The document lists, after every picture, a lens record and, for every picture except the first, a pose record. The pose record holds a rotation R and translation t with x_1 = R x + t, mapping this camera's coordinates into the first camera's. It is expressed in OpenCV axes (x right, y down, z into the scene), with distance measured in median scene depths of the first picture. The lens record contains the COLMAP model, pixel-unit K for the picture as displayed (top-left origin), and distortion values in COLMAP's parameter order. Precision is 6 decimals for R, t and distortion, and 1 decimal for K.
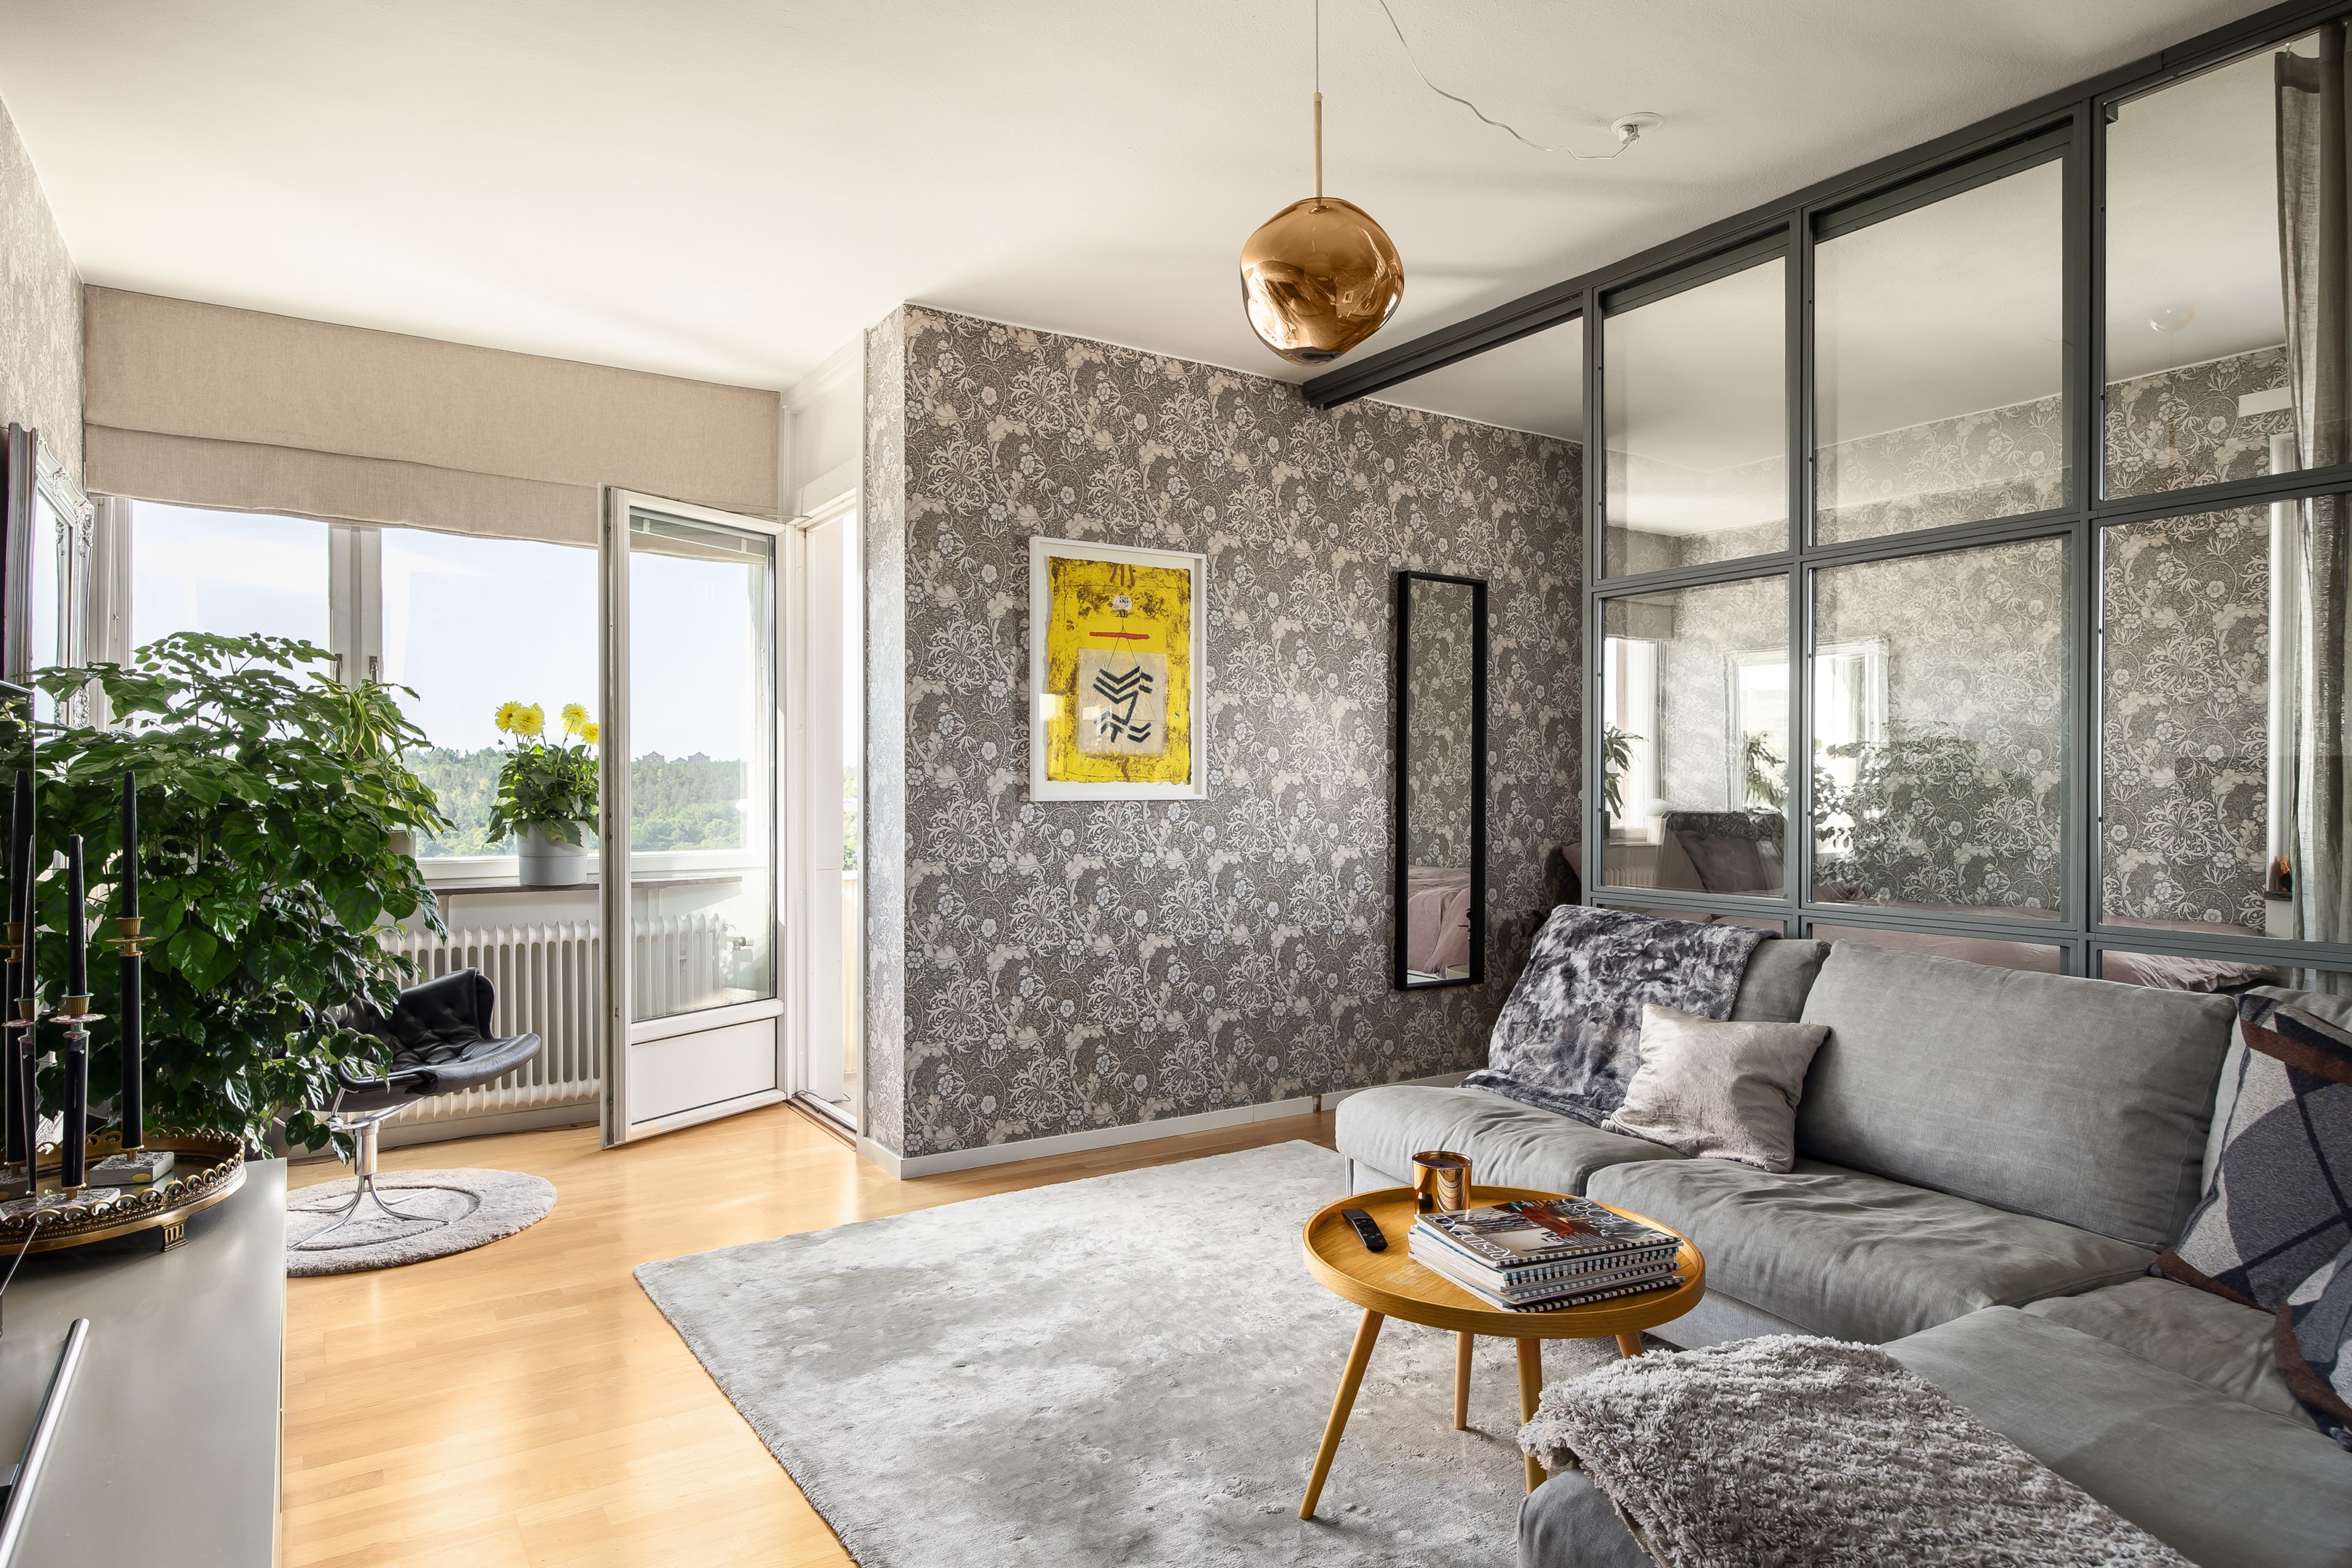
lens RADIAL K [[1293.7, 0, 1168.7], [0, 1293.7, 785.8], [0, 0, 1]] dist [0.006520, -0.001009]
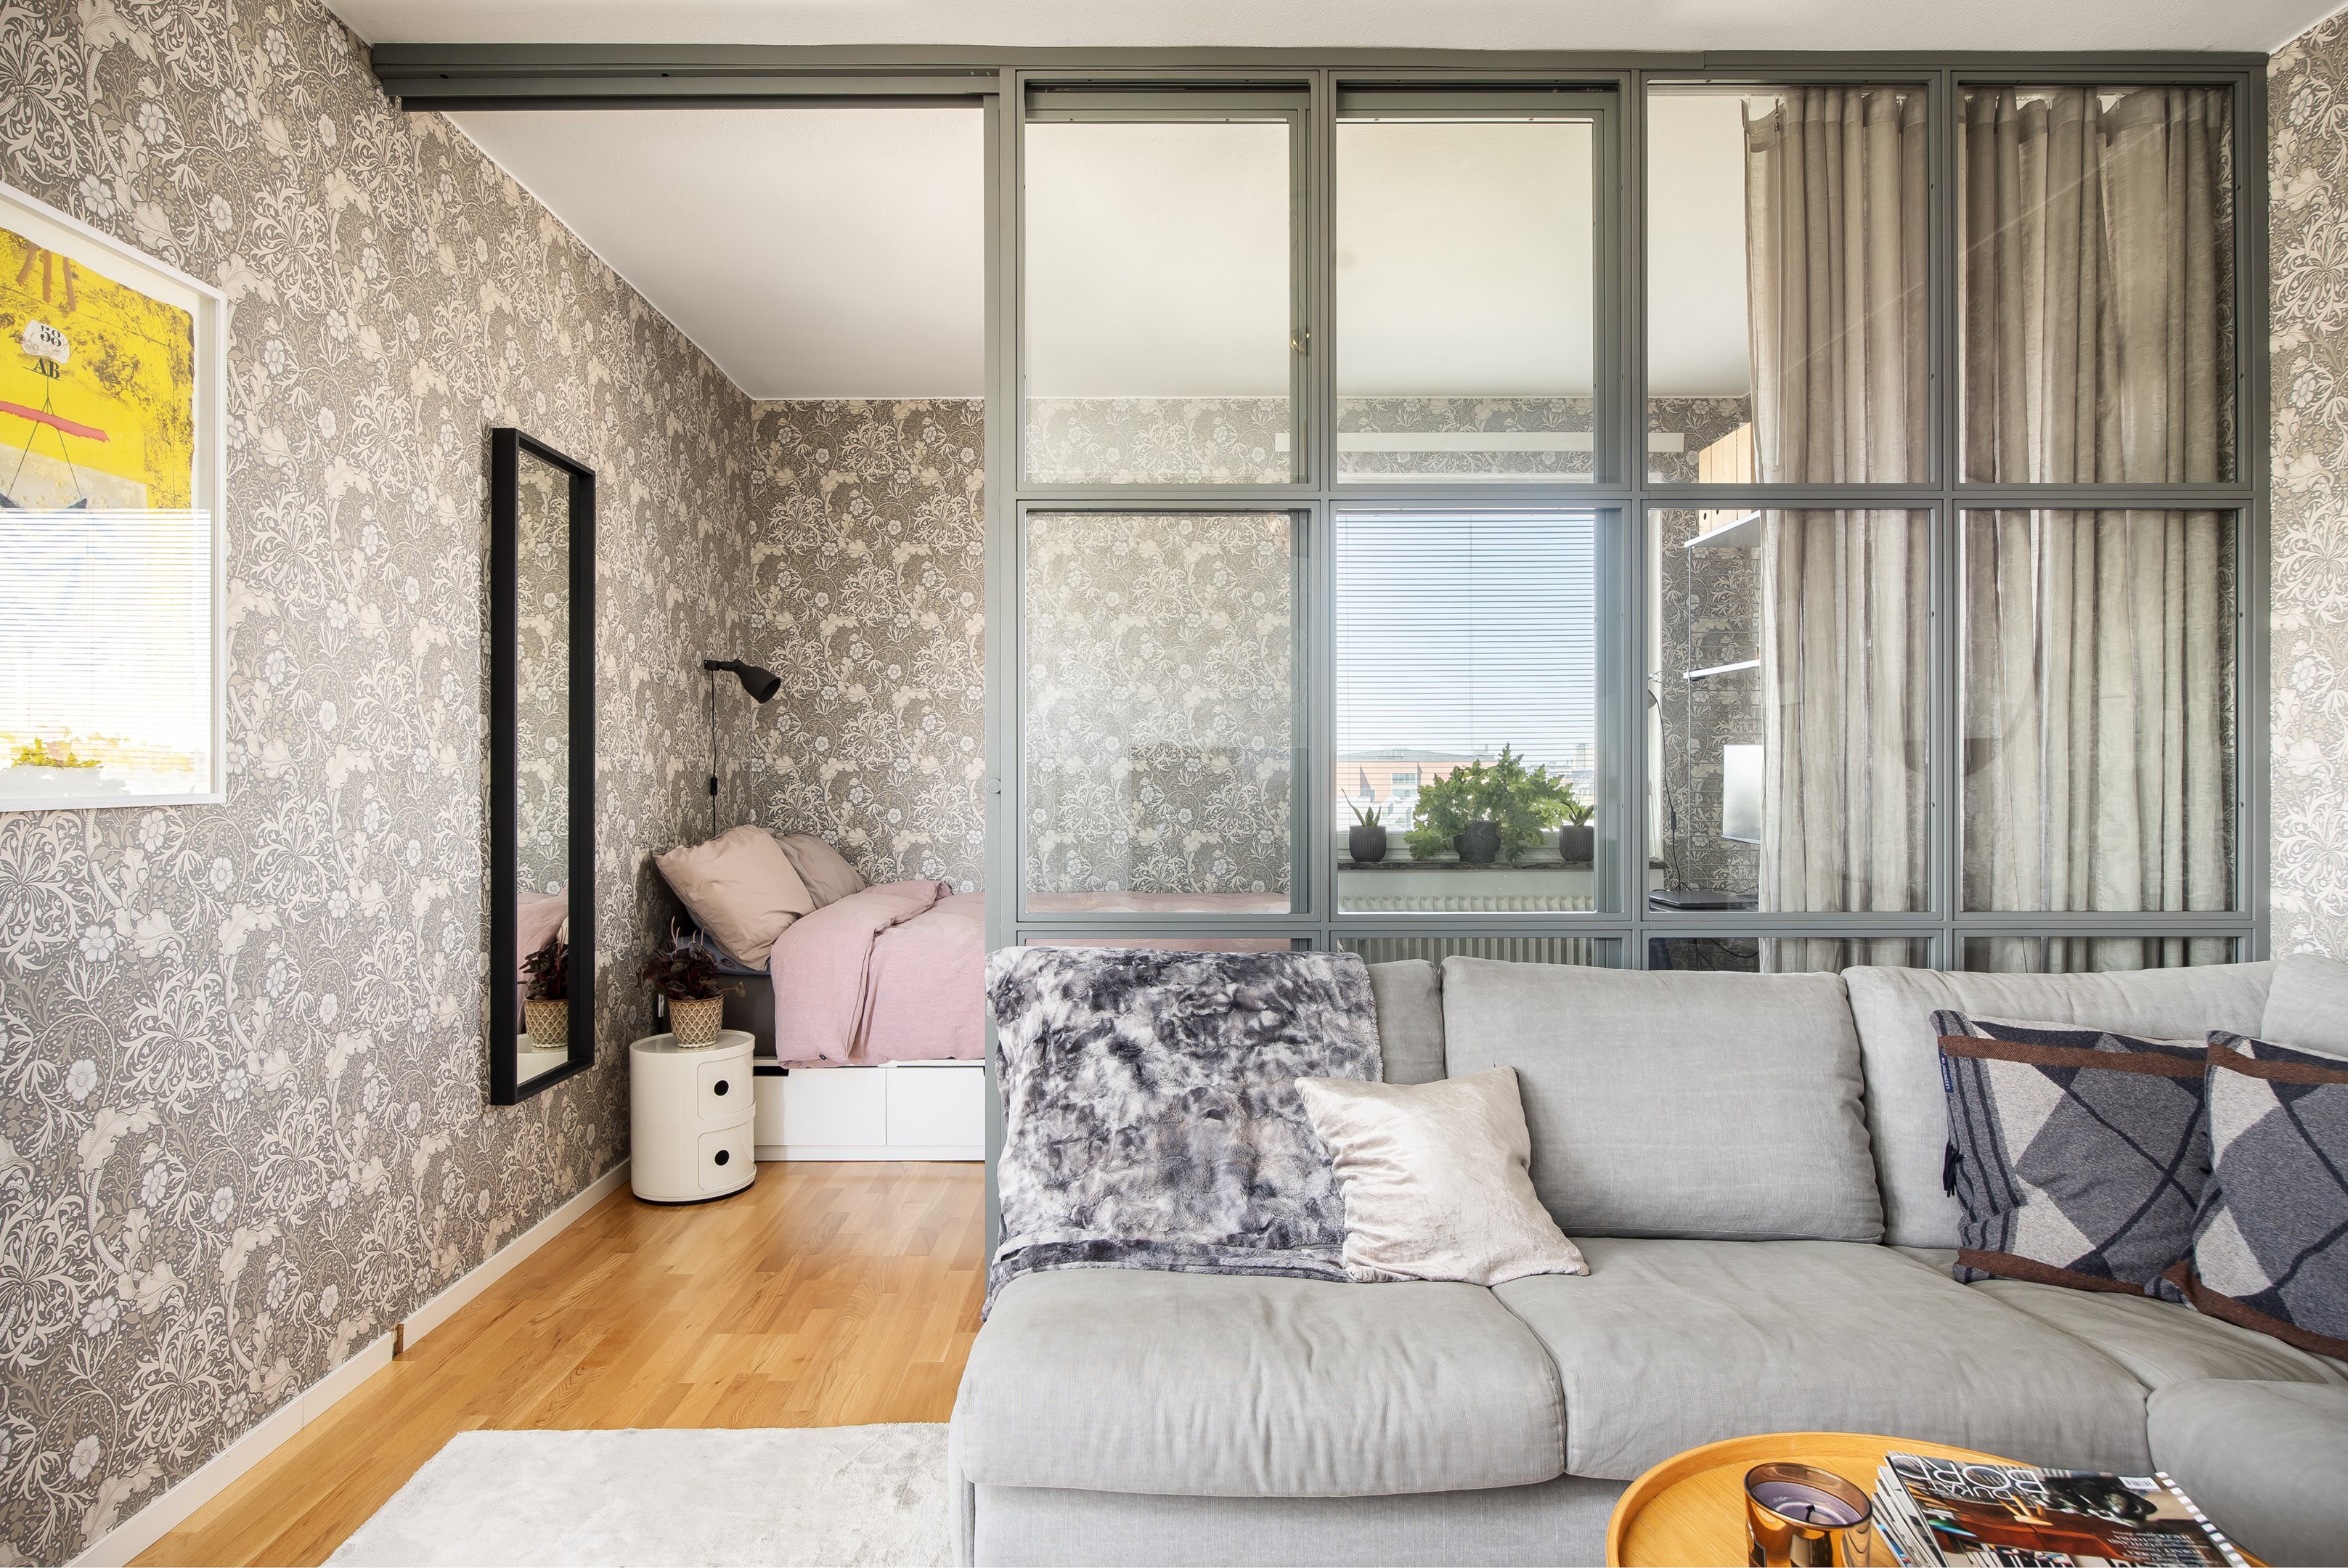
lens RADIAL K [[1291.4, 0, 1175.9], [0, 1291.4, 772.3], [0, 0, 1]] dist [0.006520, -0.001009]
pose [[0.560486, -0.000672, 0.828163, -0.178388], [0.001359, 0.999999, -0.000108, -0.000397], [-0.828162, 0.001186, 0.560487, 0.453175]]
